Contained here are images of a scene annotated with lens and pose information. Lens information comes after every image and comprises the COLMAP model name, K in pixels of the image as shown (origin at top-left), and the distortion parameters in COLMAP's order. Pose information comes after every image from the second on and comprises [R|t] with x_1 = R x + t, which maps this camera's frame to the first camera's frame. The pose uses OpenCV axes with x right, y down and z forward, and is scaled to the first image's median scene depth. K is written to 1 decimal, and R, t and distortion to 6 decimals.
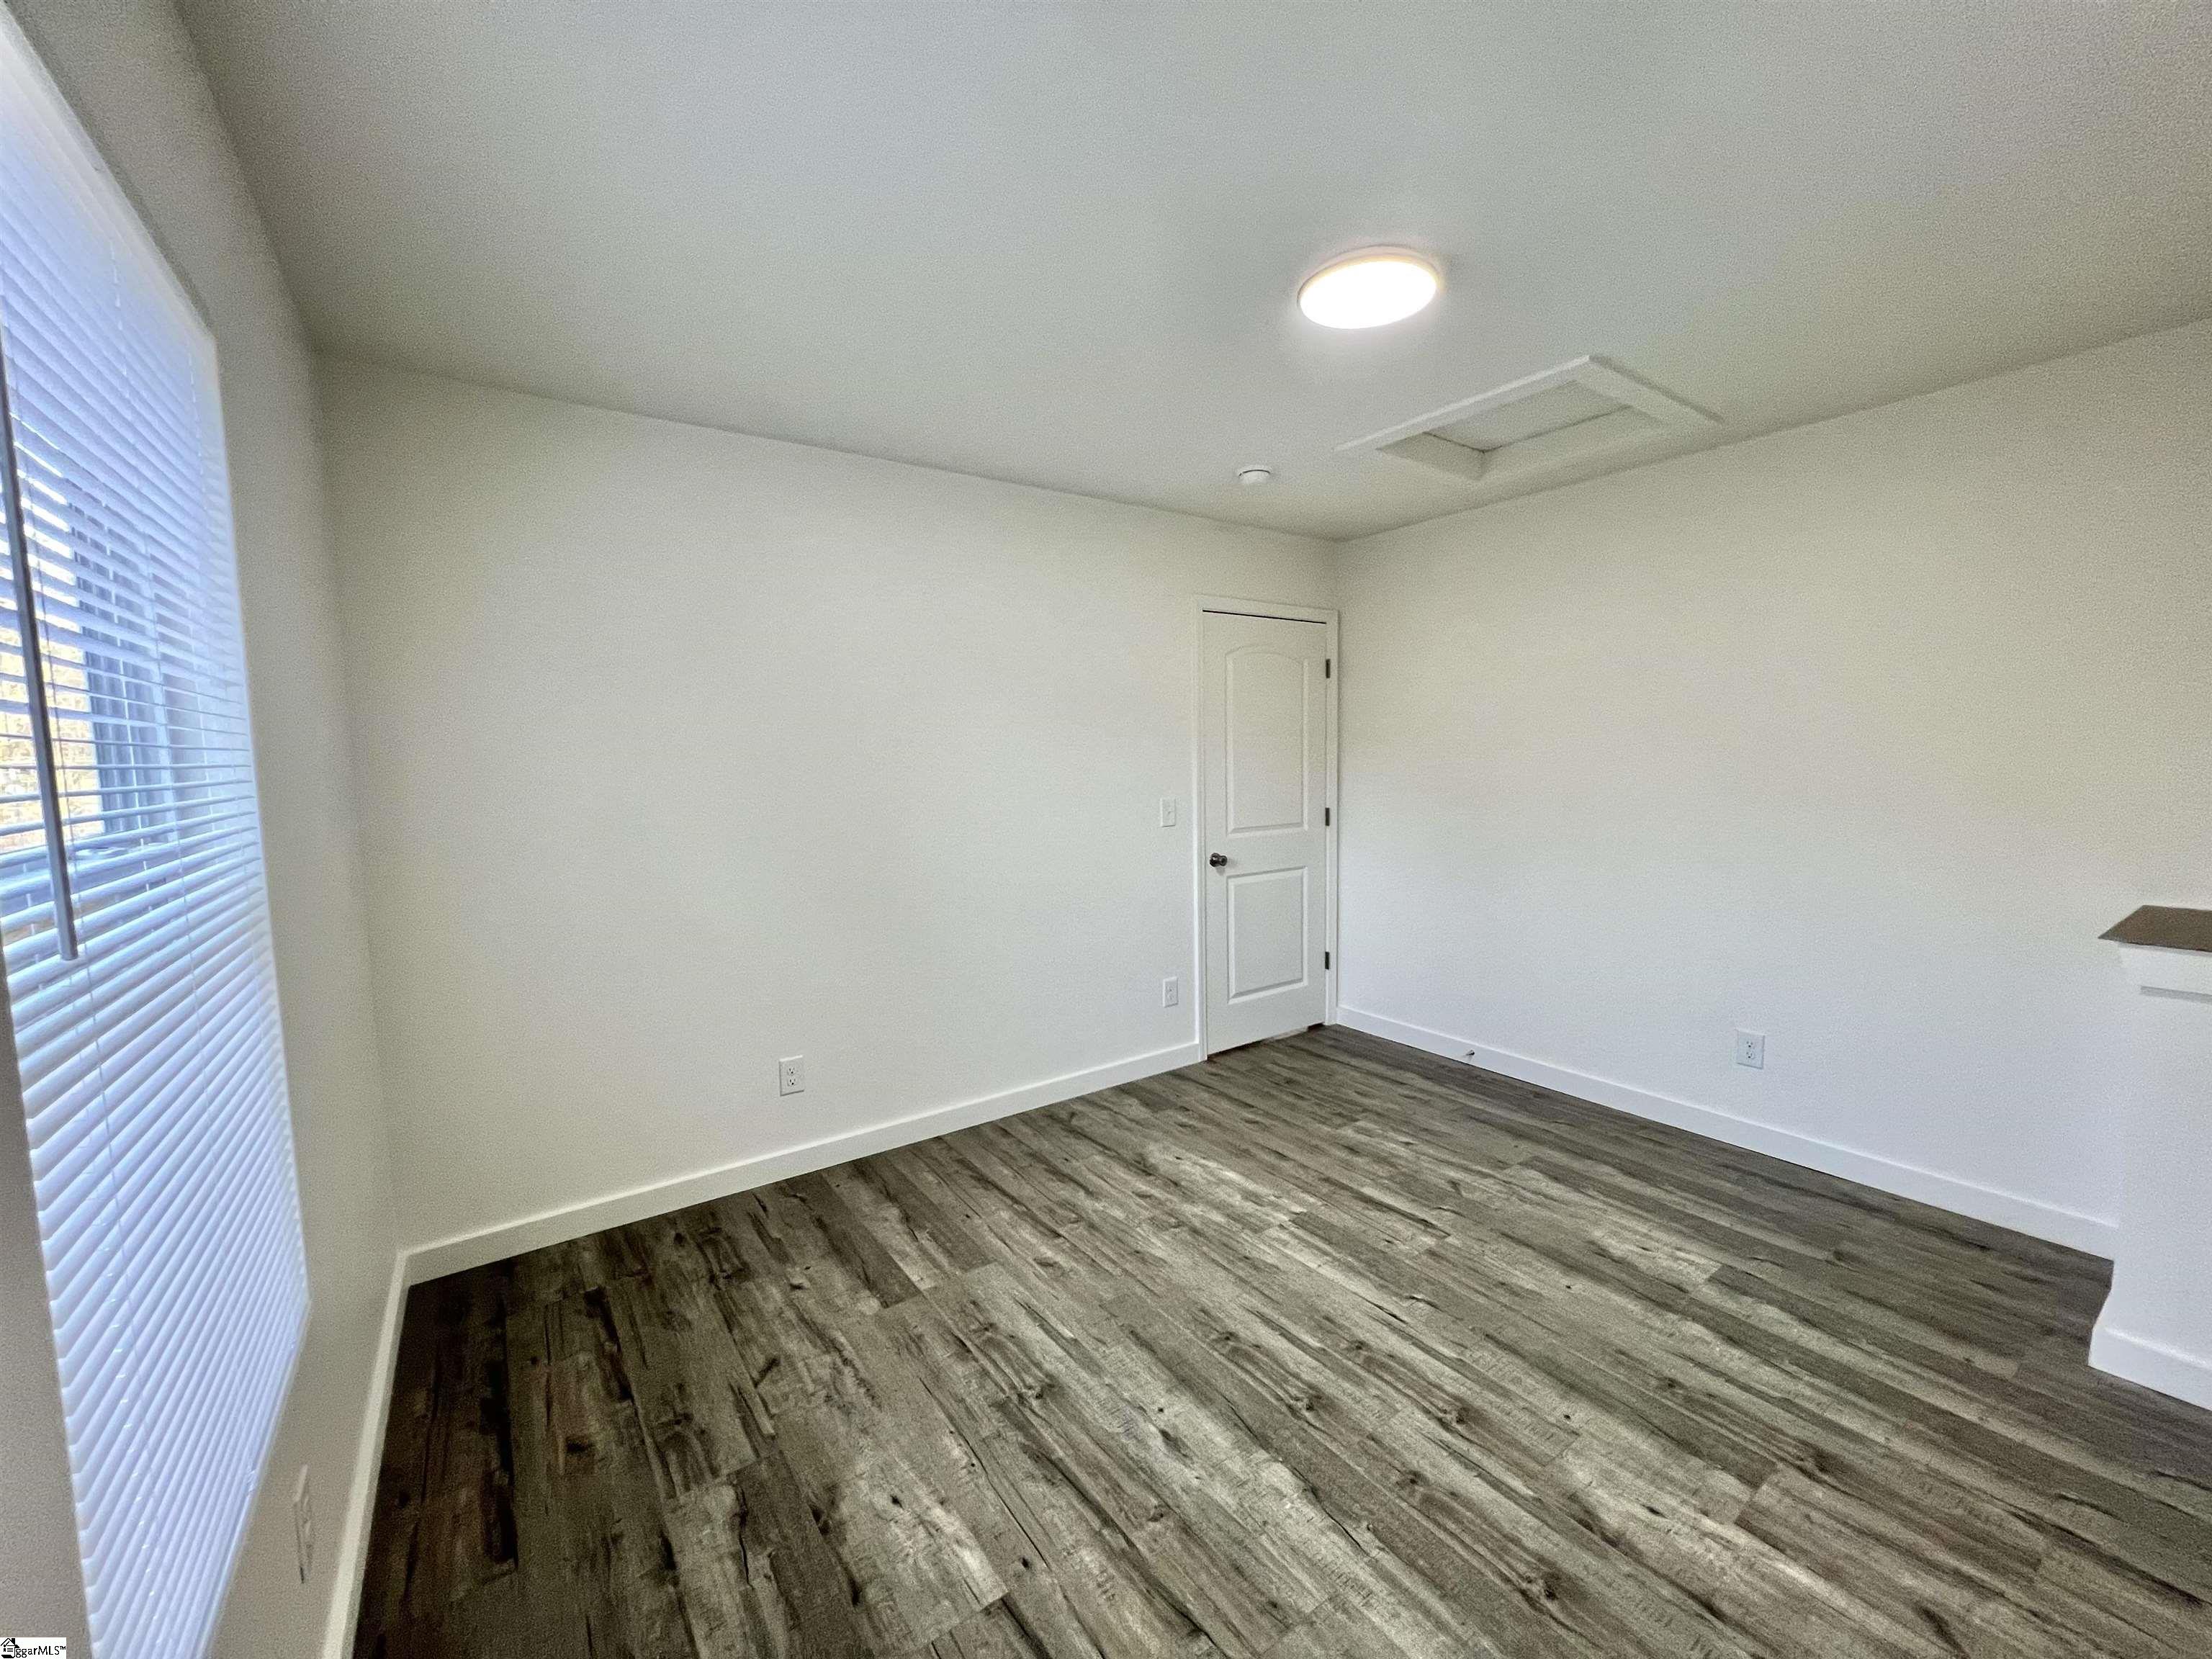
lens RADIAL K [[883.0, 0, 1107.5], [0, 883.0, 835.6], [0, 0, 1]] dist [-0.000220, 0.000284]
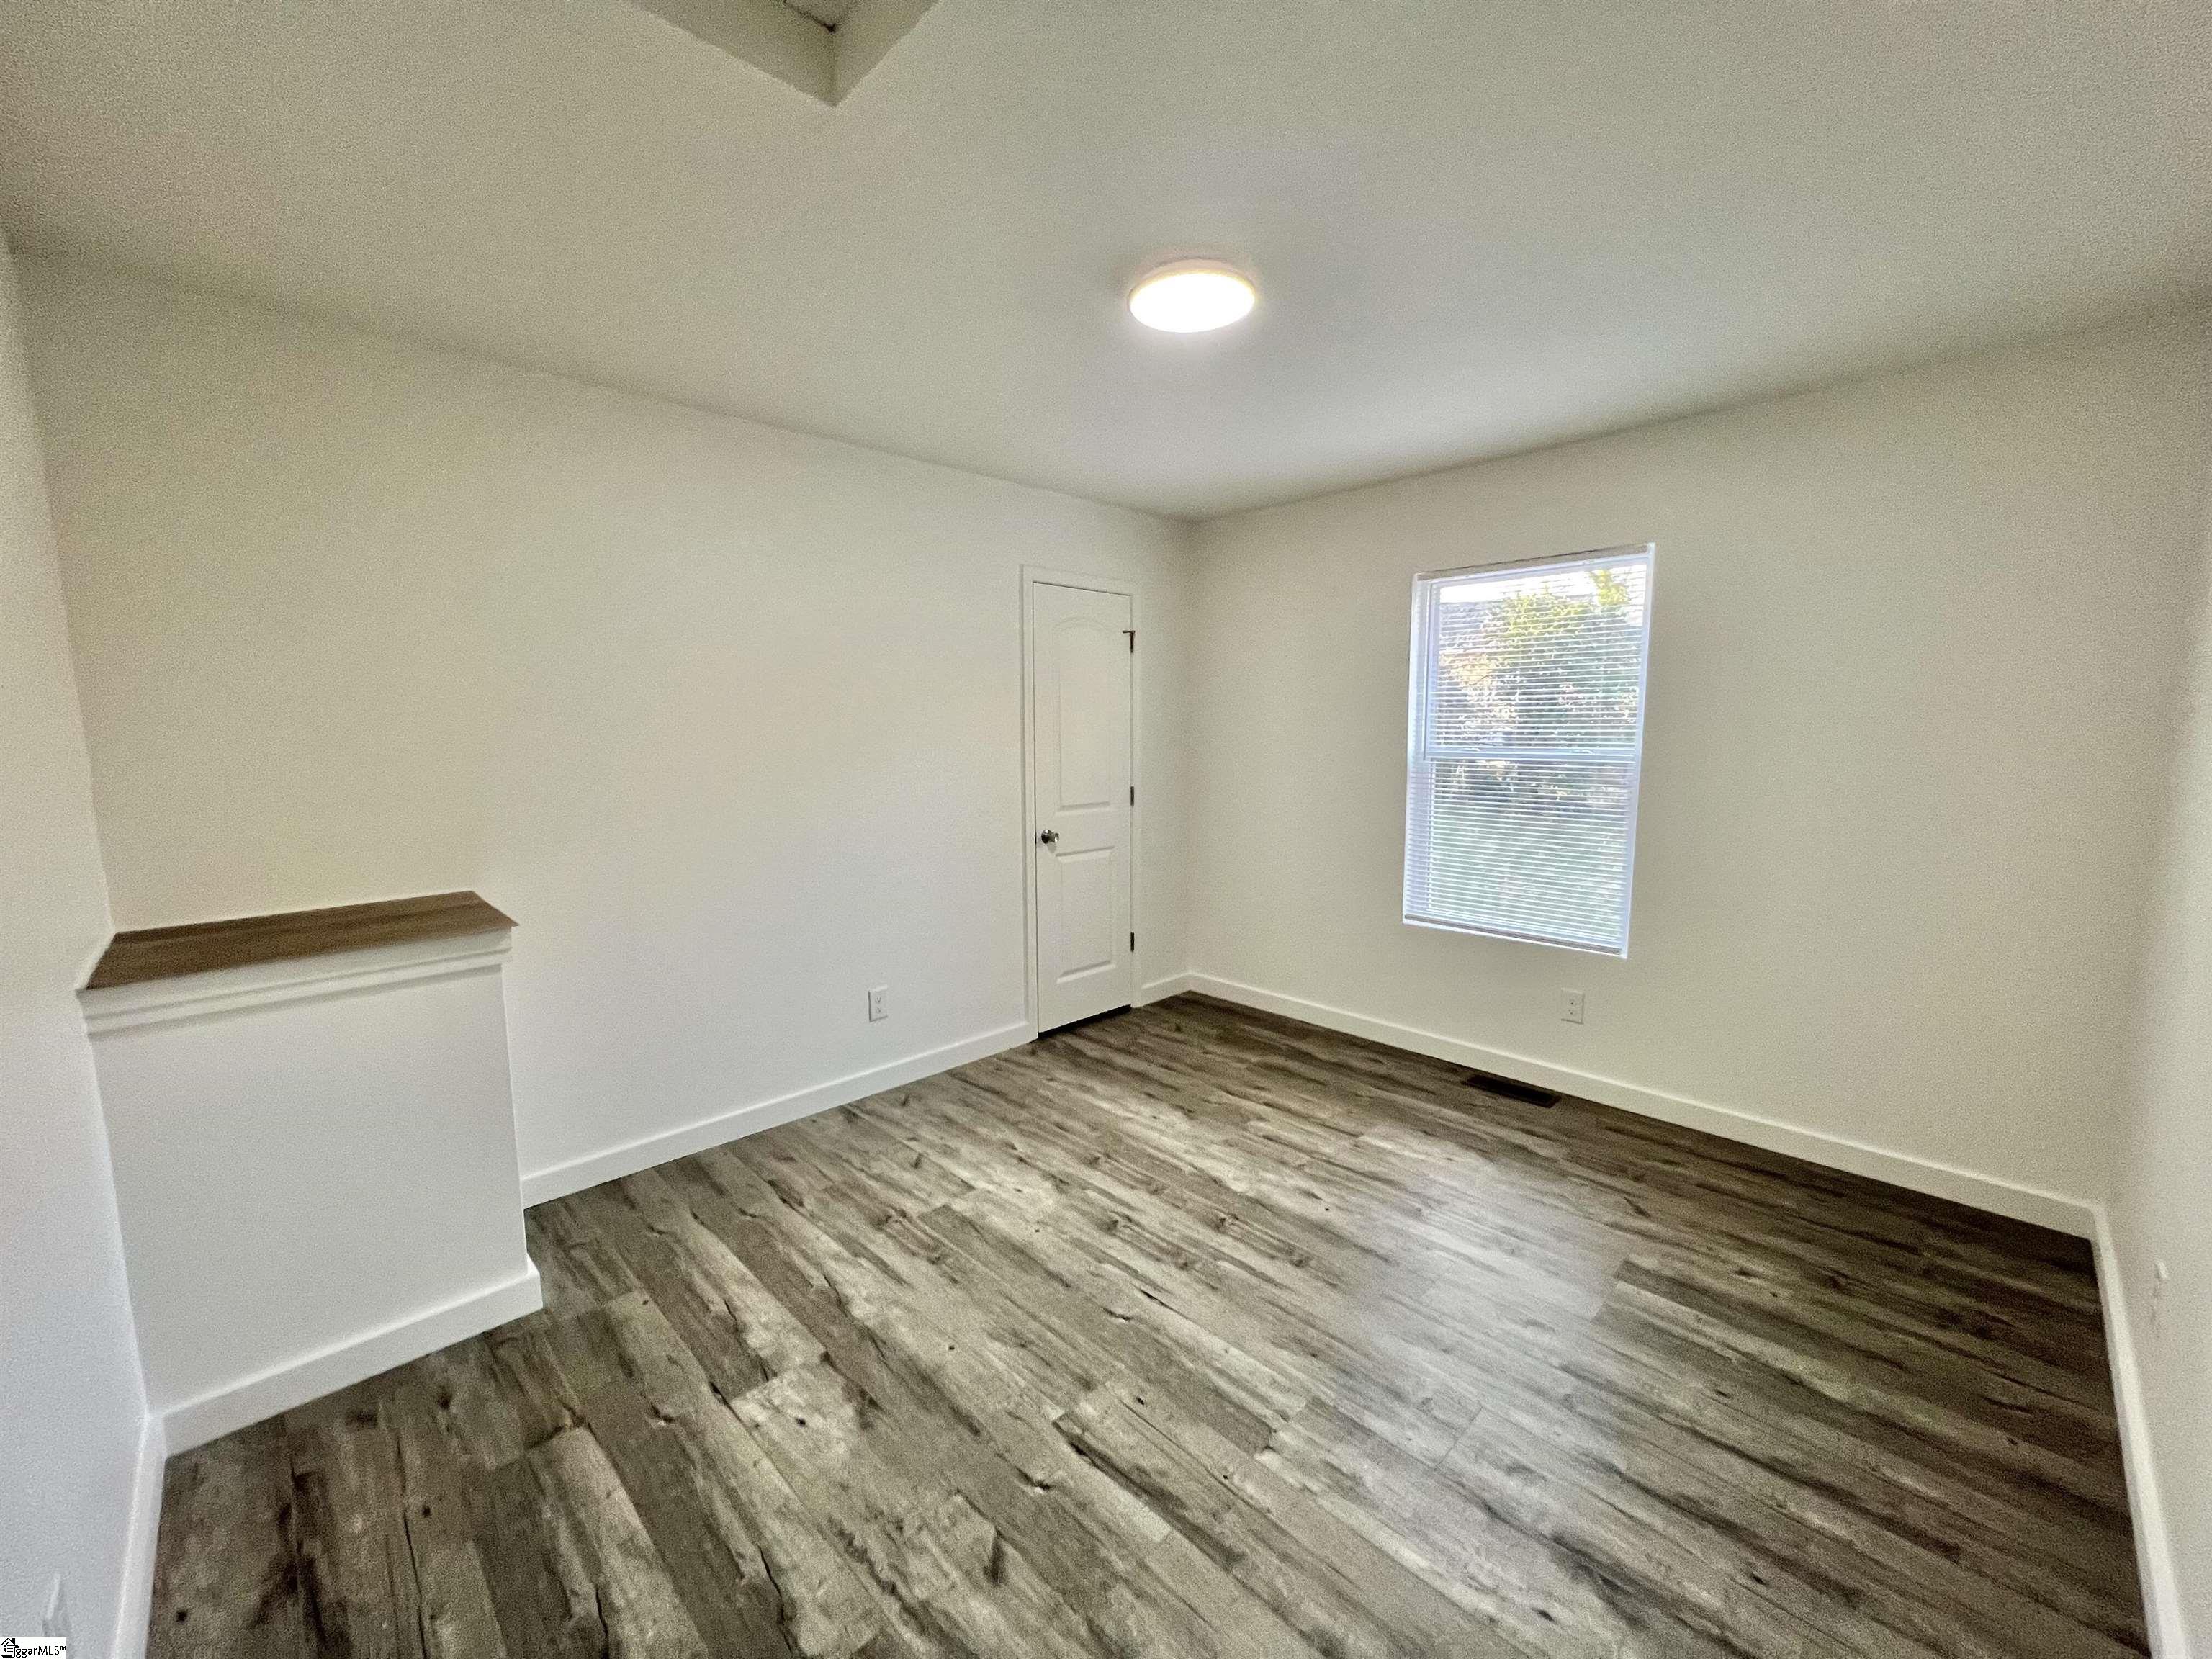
lens RADIAL K [[883.0, 0, 1107.5], [0, 883.0, 835.6], [0, 0, 1]] dist [-0.000220, 0.000284]
pose [[-0.987137, 0.041717, -0.154340, 0.531738], [0.006715, 0.975324, 0.220676, -0.202067], [0.159737, 0.216801, -0.963058, 1.942362]]
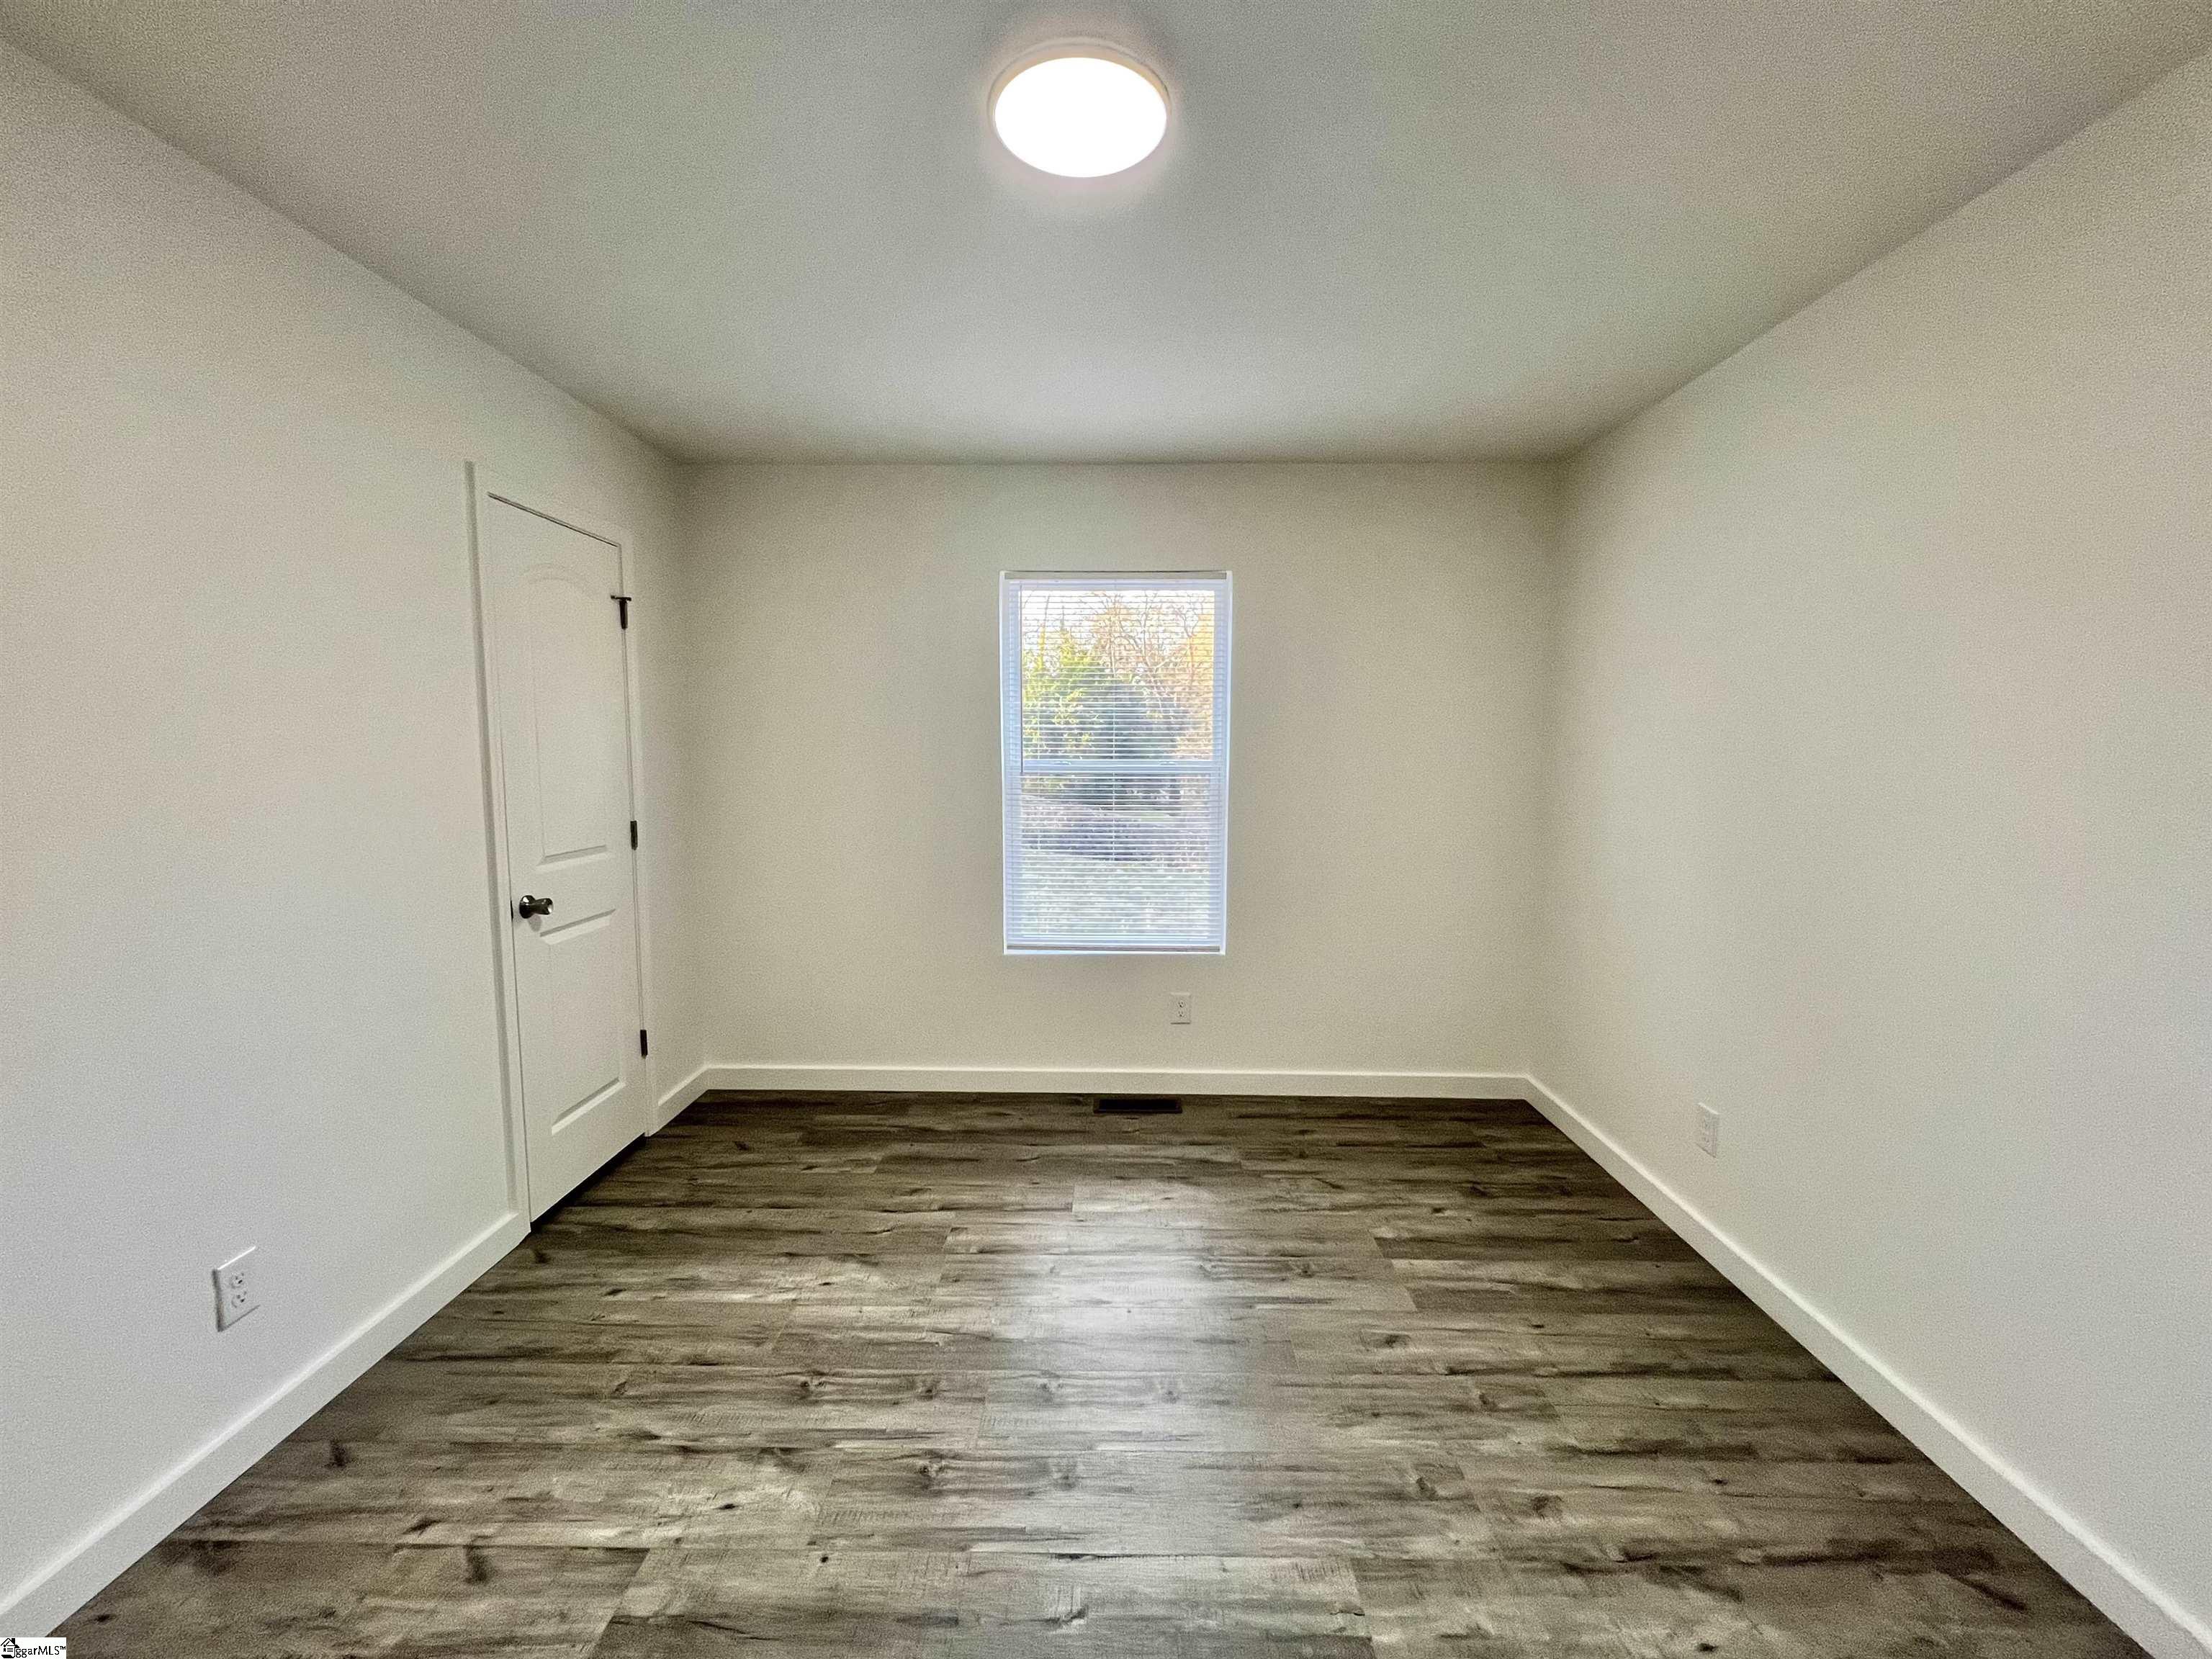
lens RADIAL K [[890.1, 0, 1109.2], [0, 890.1, 830.8], [0, 0, 1]] dist [-0.002163, 0.001183]
pose [[-0.592395, 0.092741, -0.800292, 0.851445], [-0.069300, 0.983805, 0.165305, -0.135858], [0.802661, 0.153386, -0.576374, 1.402164]]
